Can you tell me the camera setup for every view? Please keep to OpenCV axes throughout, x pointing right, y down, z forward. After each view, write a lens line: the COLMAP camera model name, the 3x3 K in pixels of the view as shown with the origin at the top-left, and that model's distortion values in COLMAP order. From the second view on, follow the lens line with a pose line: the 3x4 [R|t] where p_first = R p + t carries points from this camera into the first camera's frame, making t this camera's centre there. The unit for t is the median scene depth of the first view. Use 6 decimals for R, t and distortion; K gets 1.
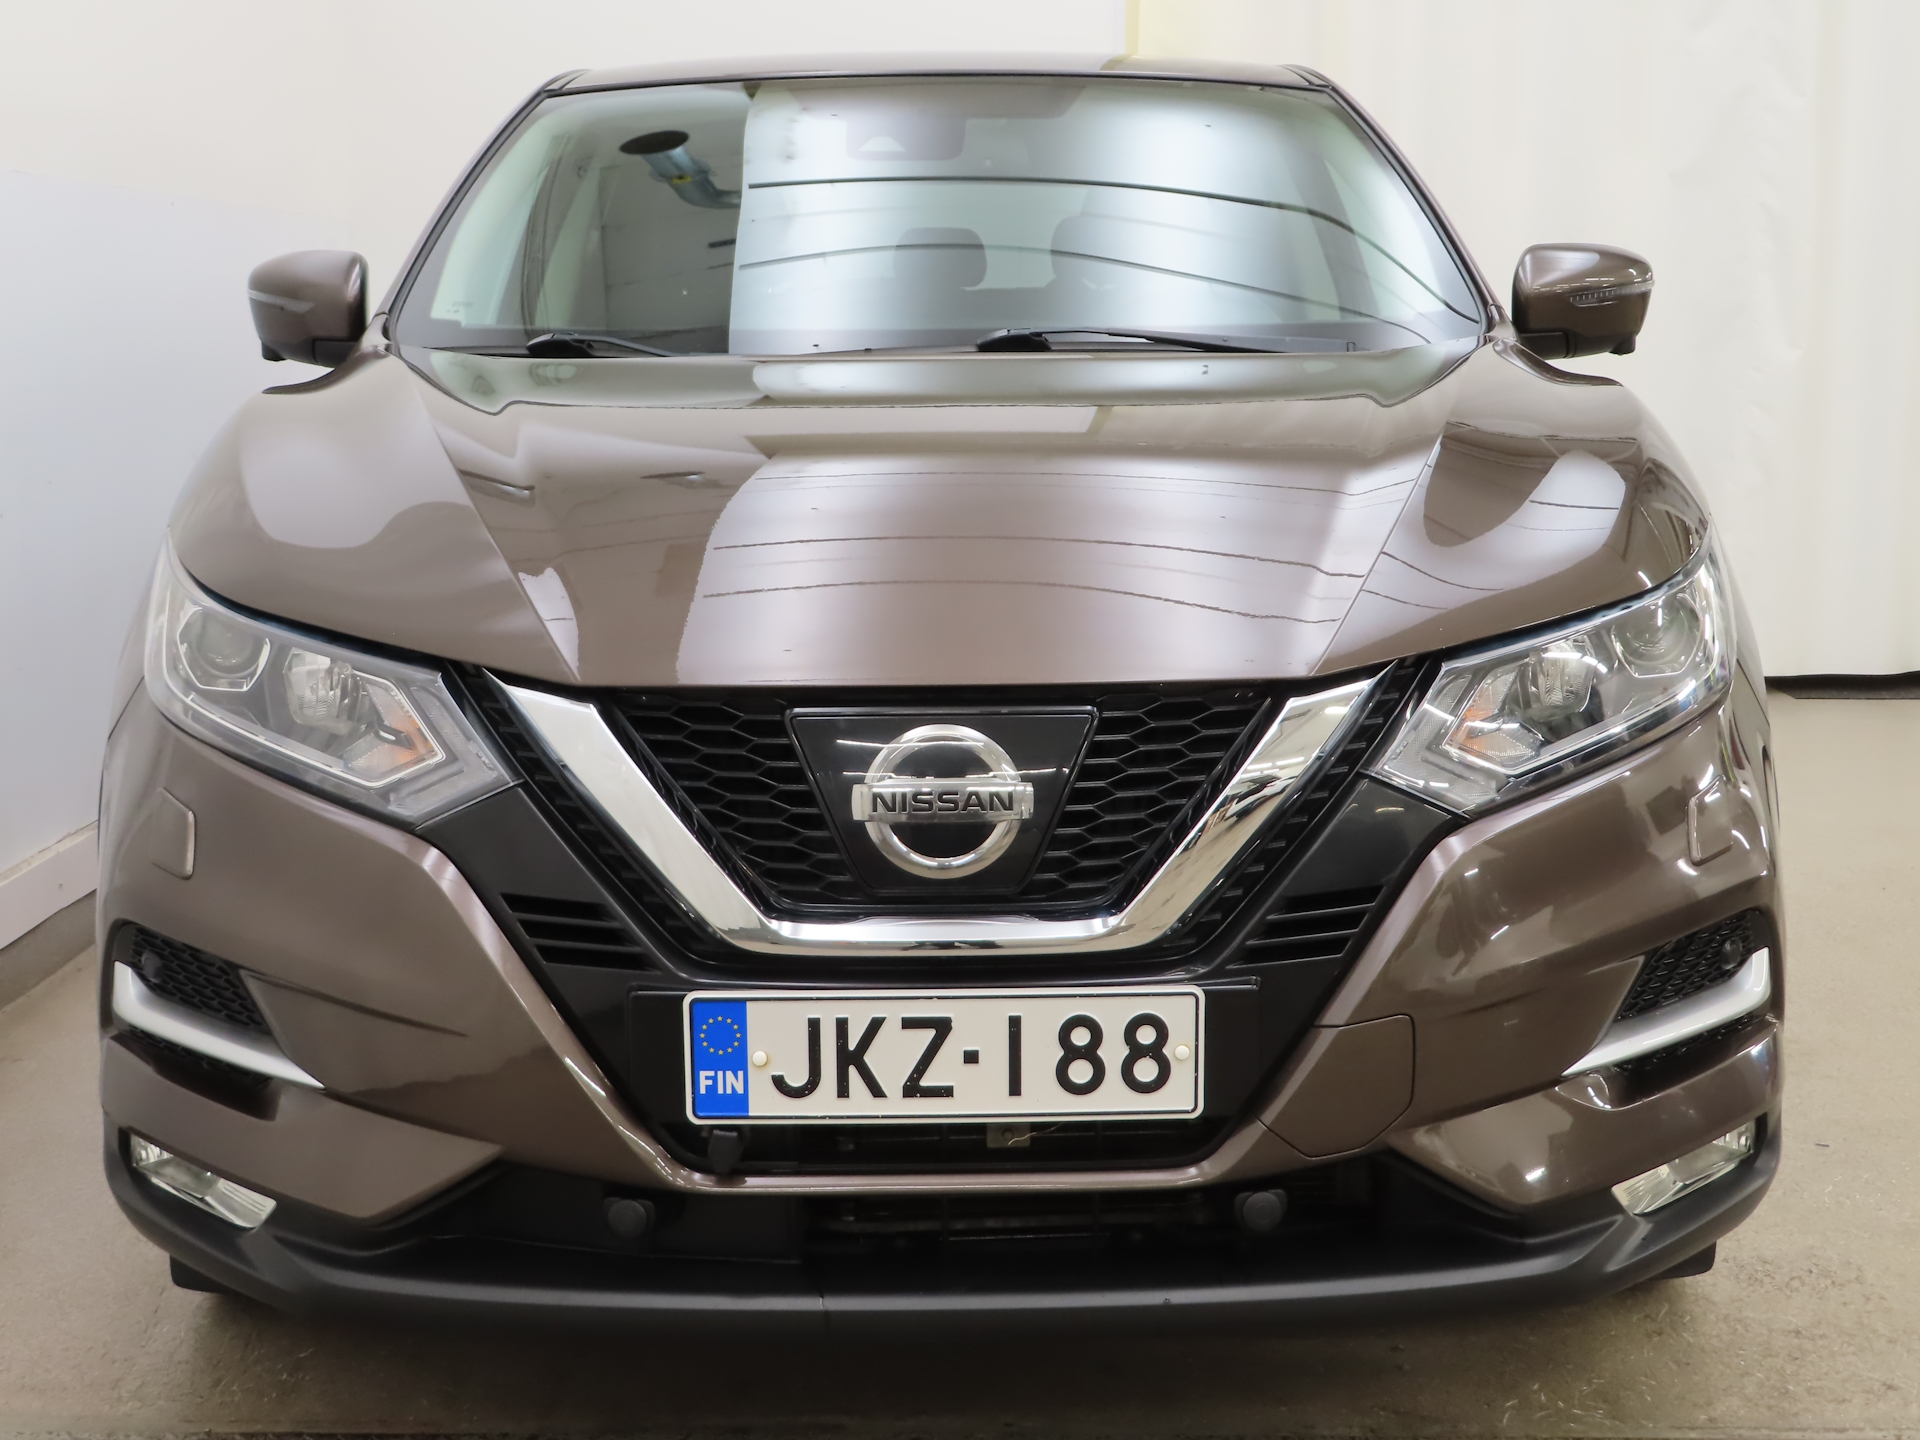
lens RADIAL K [[2570.6, 0, 956.9], [0, 2570.6, 715.8], [0, 0, 1]] dist [-0.140852, 0.000000]
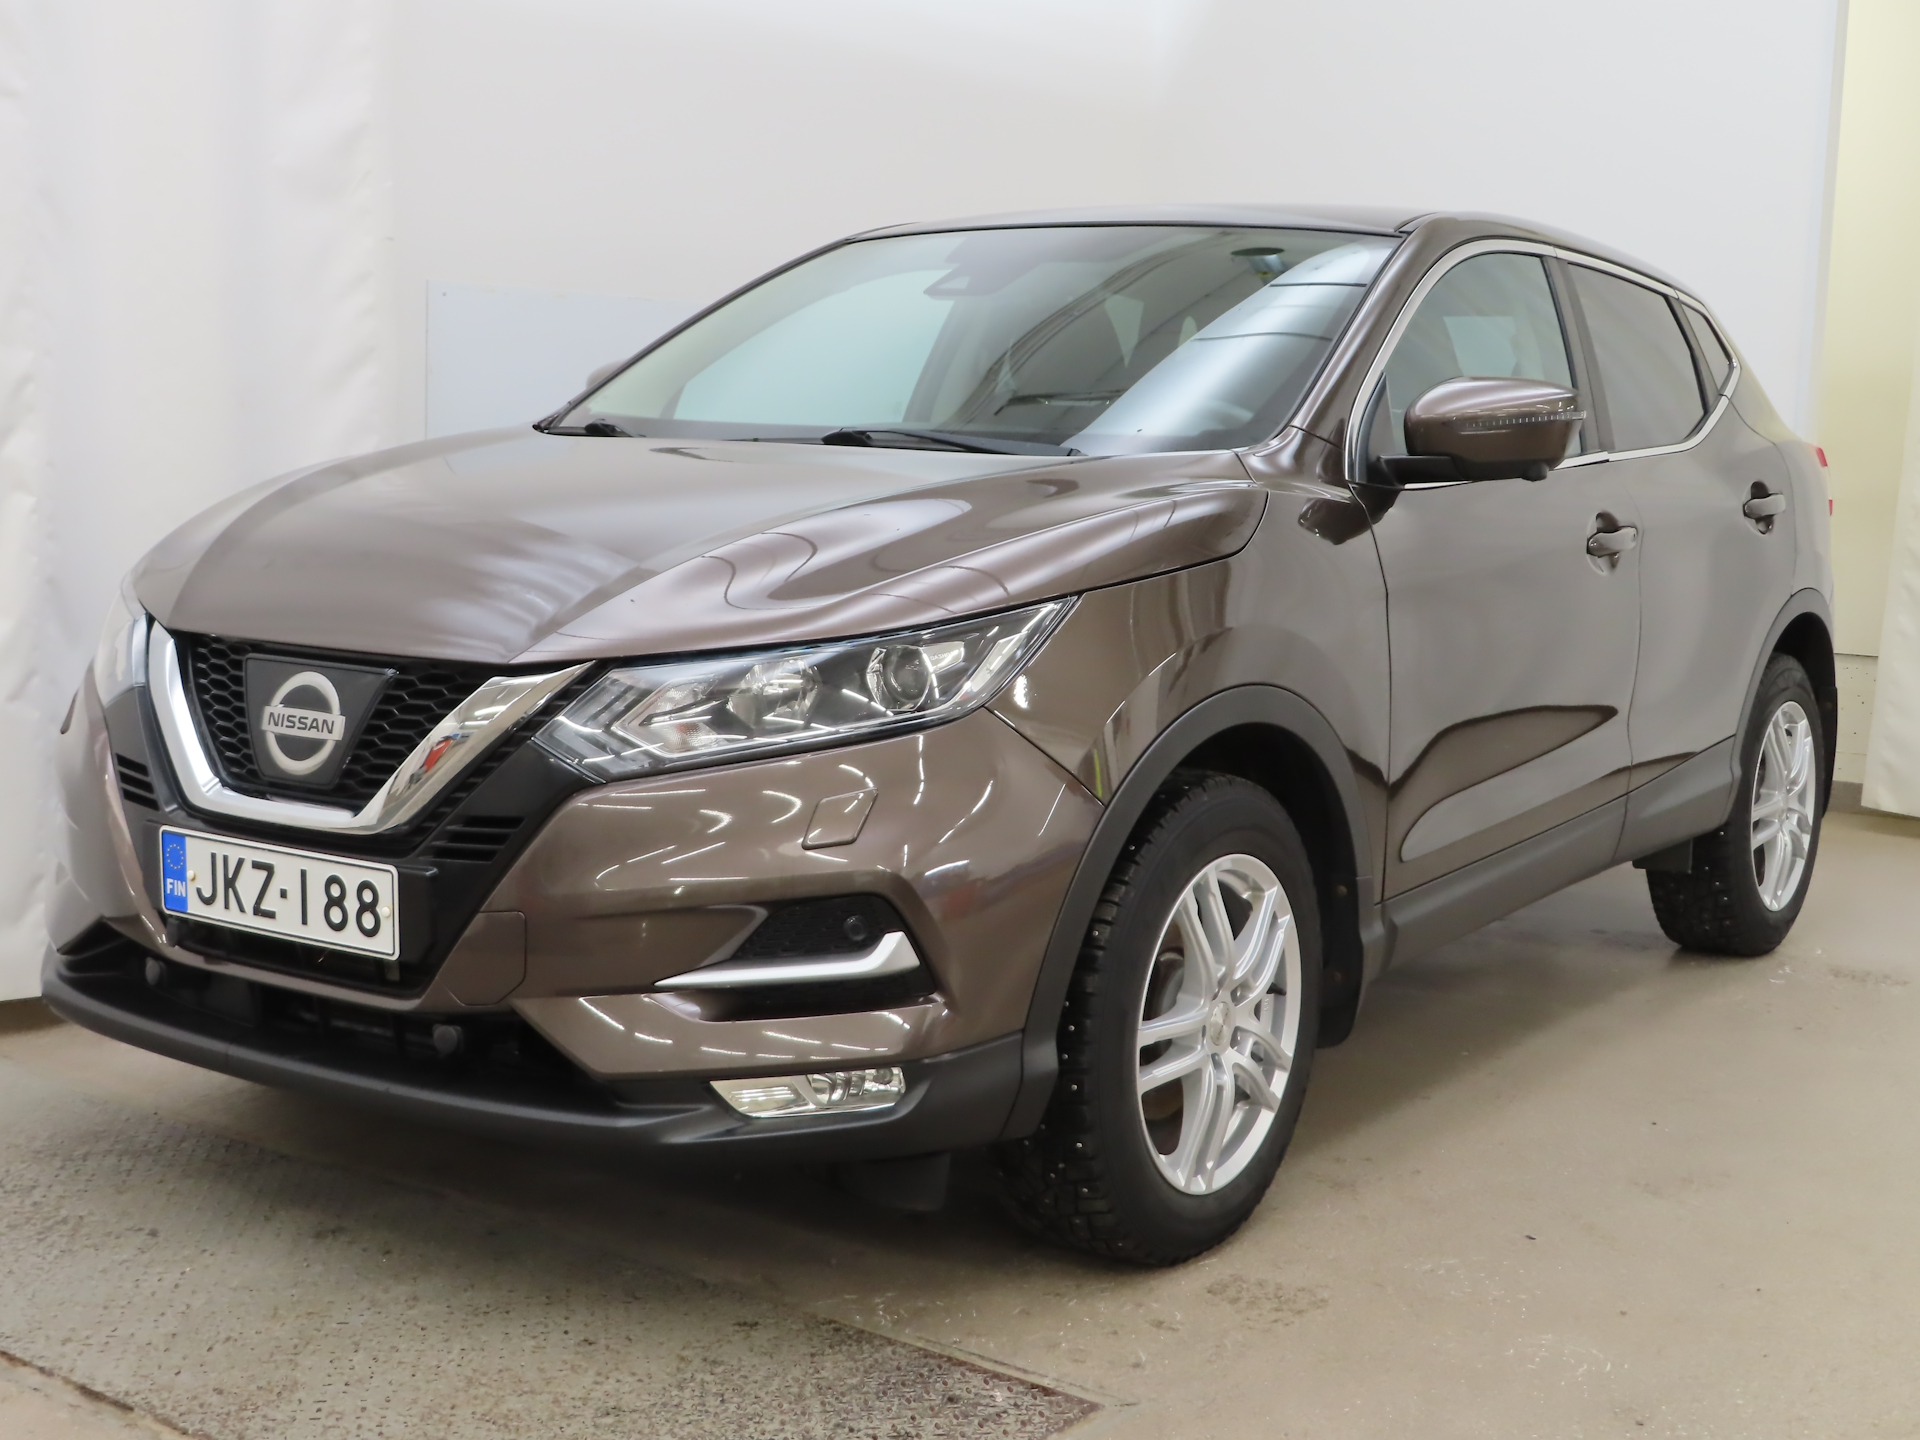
lens RADIAL K [[2570.6, 0, 959.1], [0, 2570.6, 721.2], [0, 0, 1]] dist [-0.140852, 0.000000]
pose [[0.829882, 0.100264, -0.548855, 1.124273], [-0.127017, 0.991841, -0.010865, -0.000115], [0.543288, 0.078731, 0.835847, -0.029792]]
